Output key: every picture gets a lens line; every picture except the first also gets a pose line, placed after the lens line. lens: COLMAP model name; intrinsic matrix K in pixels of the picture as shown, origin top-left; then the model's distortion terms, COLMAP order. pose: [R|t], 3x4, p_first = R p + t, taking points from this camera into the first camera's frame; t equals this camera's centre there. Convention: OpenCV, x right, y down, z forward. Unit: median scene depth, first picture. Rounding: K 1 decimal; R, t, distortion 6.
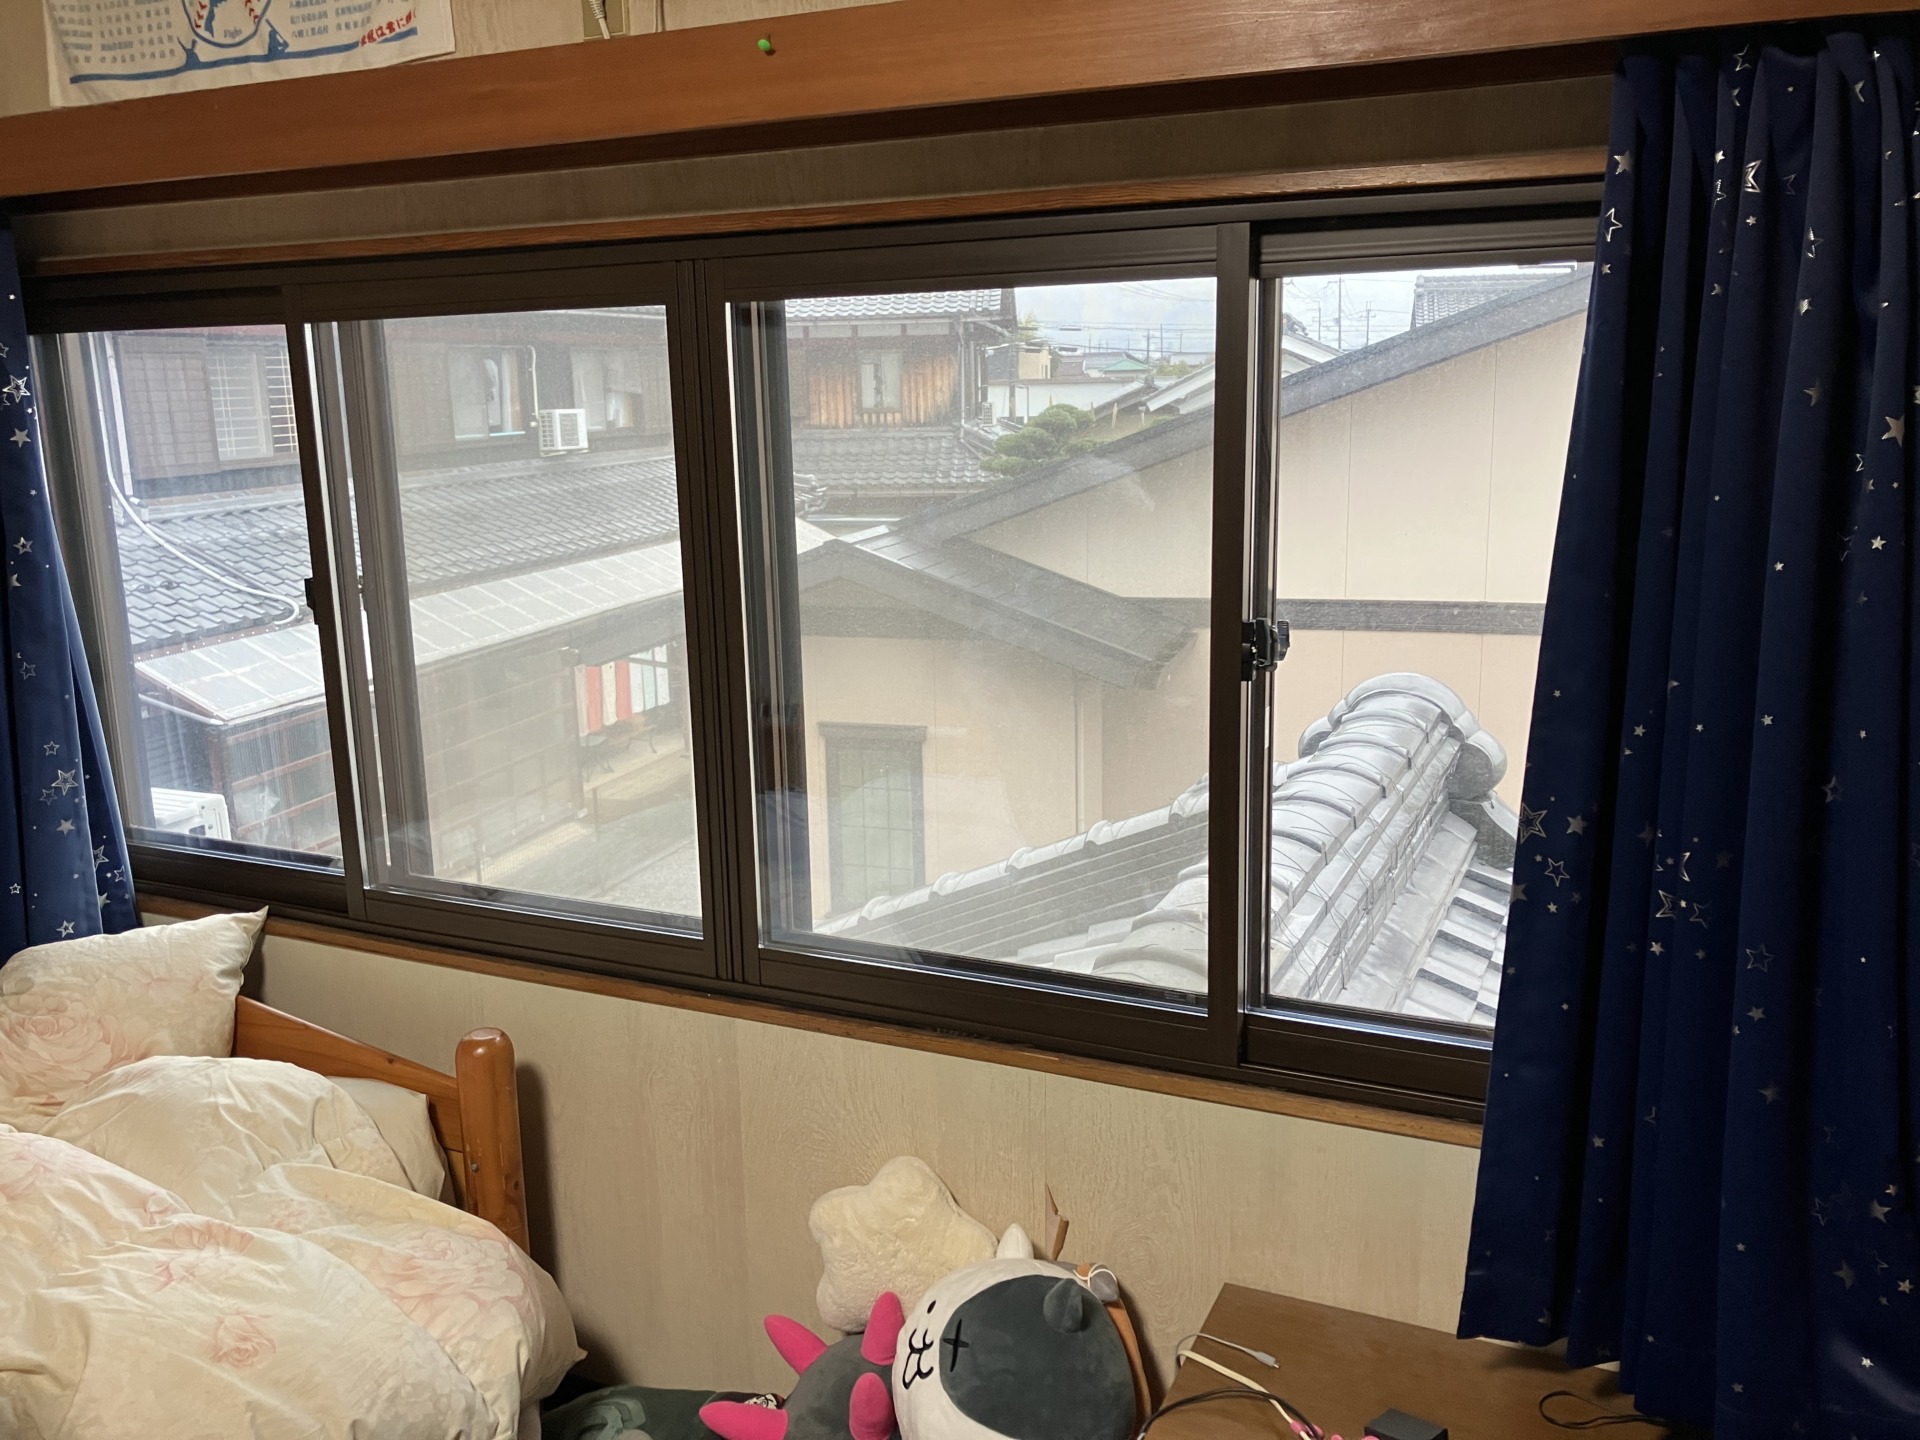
lens RADIAL K [[1591.1, 0, 1003.9], [0, 1591.1, 725.7], [0, 0, 1]] dist [0.041880, -0.056030]
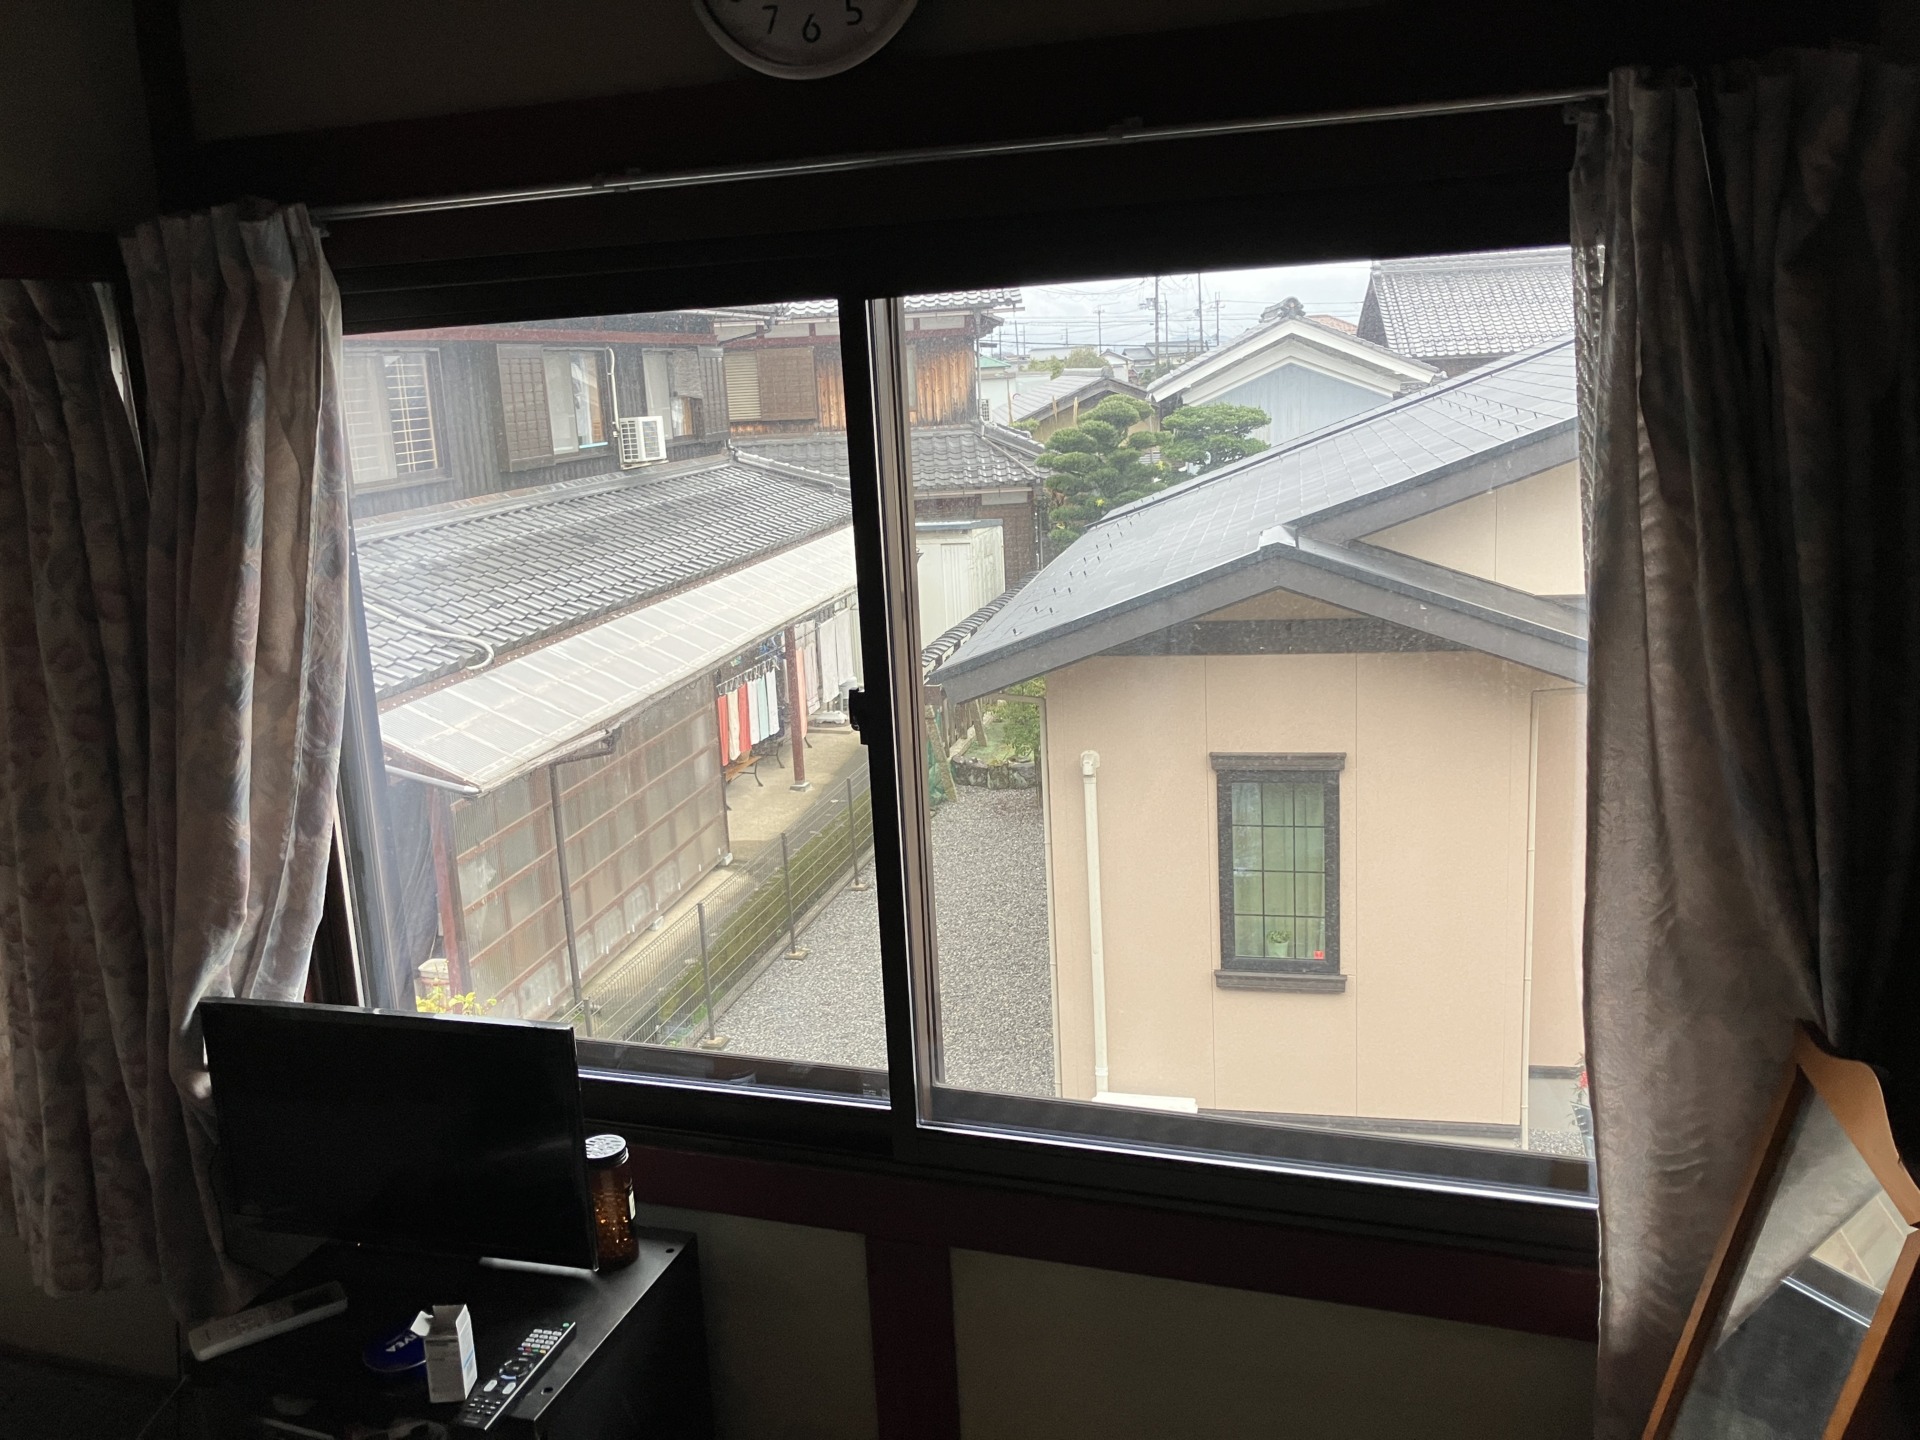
lens RADIAL K [[1560.3, 0, 960.0], [0, 1560.3, 720.0], [0, 0, 1]] dist [0.118304, -0.367374]
pose [[0.994937, -0.050203, 0.087068, -0.285387], [0.050268, 0.998735, 0.001440, -0.025480], [-0.087030, 0.002944, 0.996201, 0.134937]]
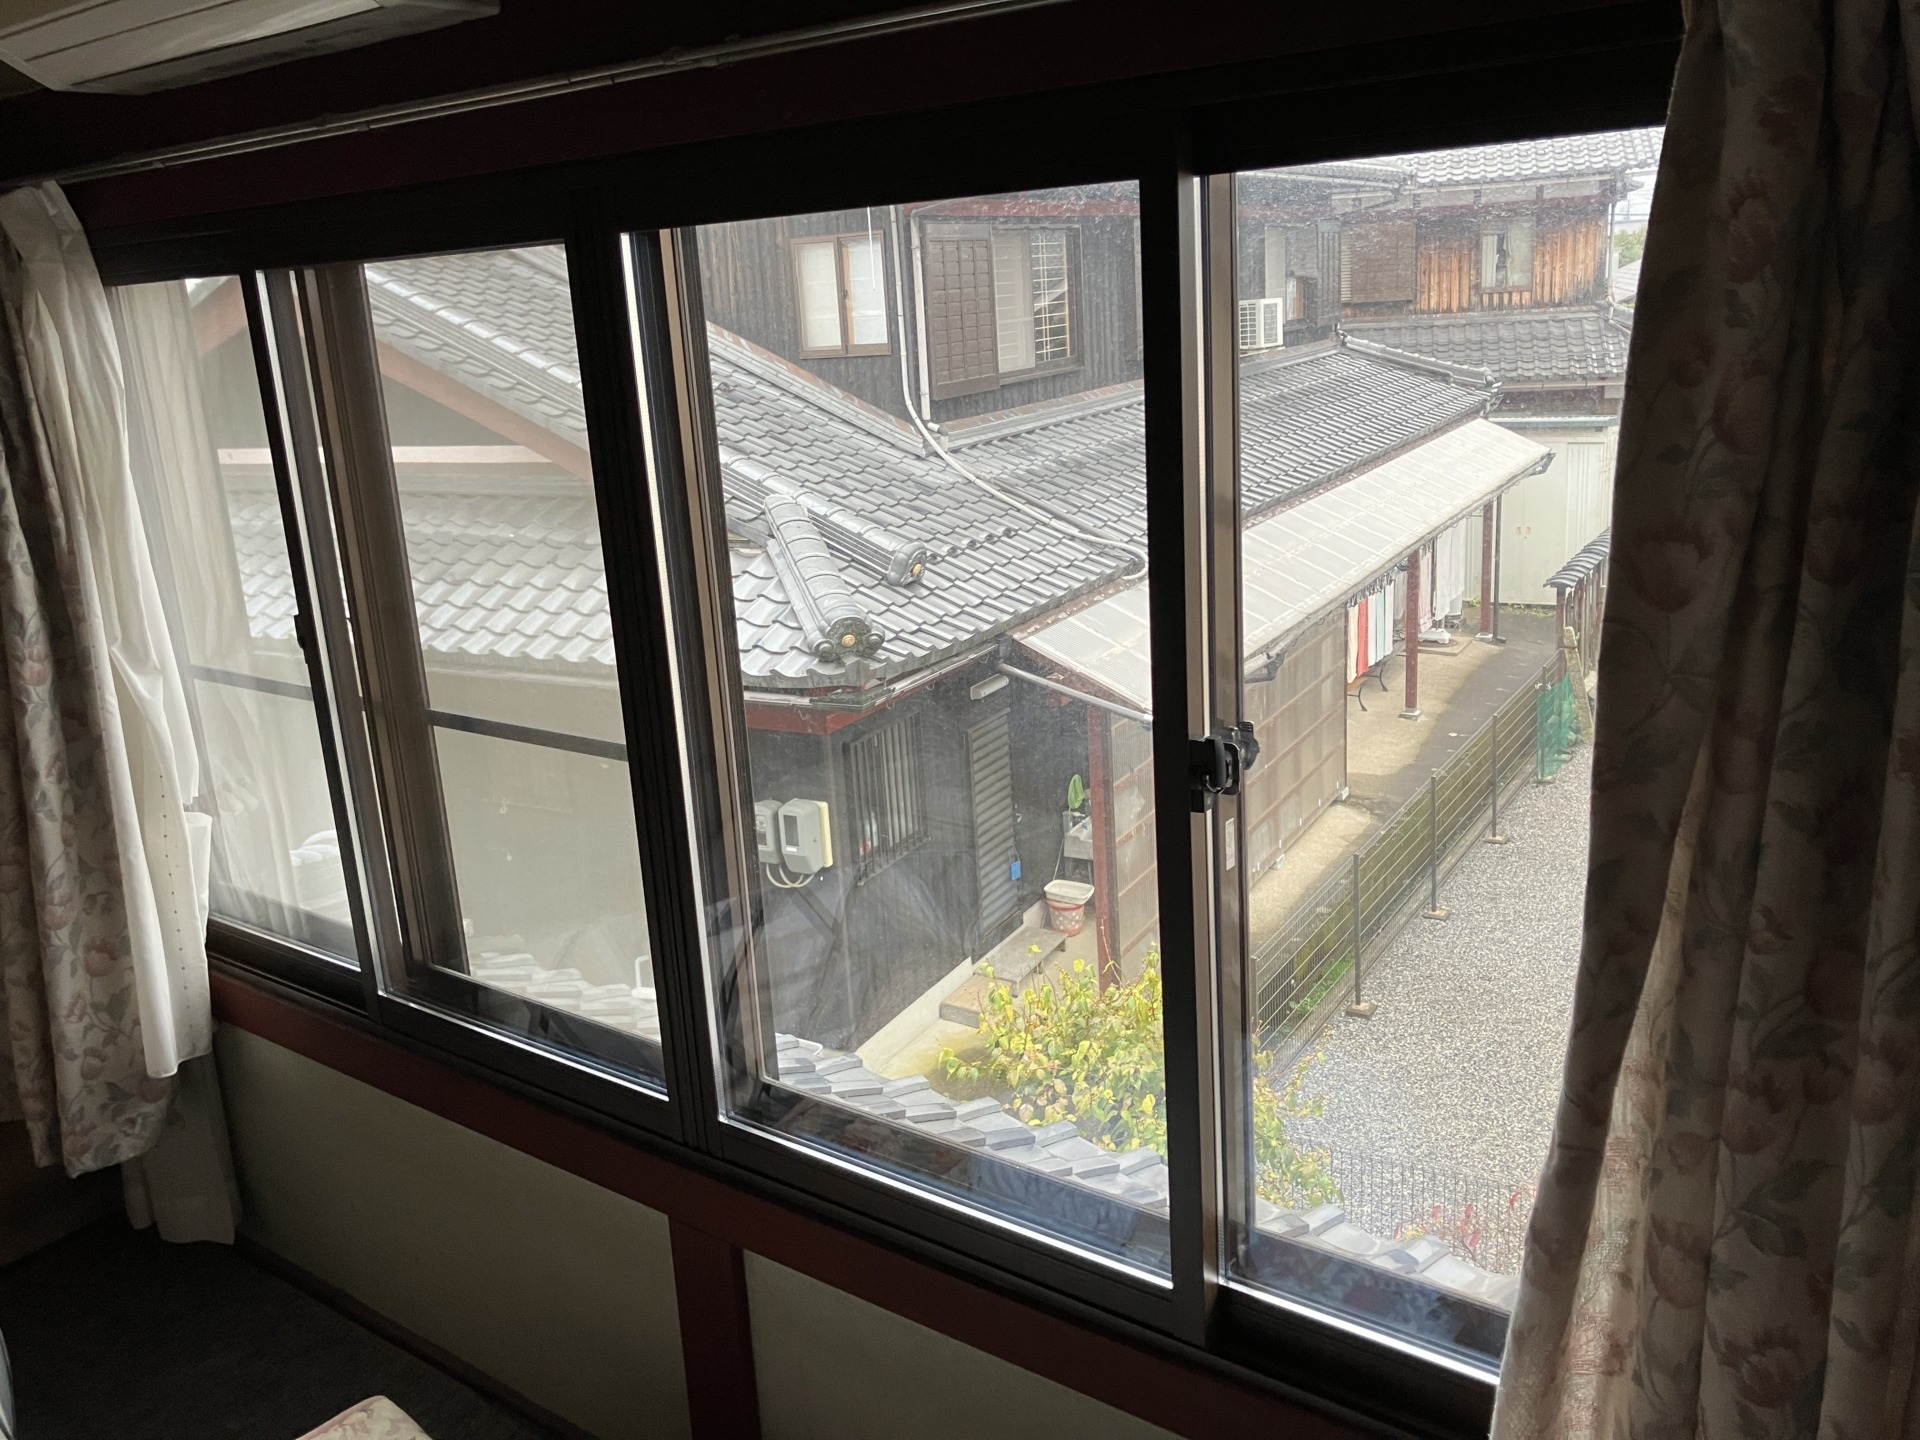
lens RADIAL K [[1560.3, 0, 960.0], [0, 1560.3, 720.0], [0, 0, 1]] dist [0.118304, -0.367374]
pose [[0.976918, 0.017745, -0.212876, -0.394688], [-0.004306, 0.997977, 0.063430, -0.045533], [0.213571, -0.061049, 0.975018, 0.231910]]
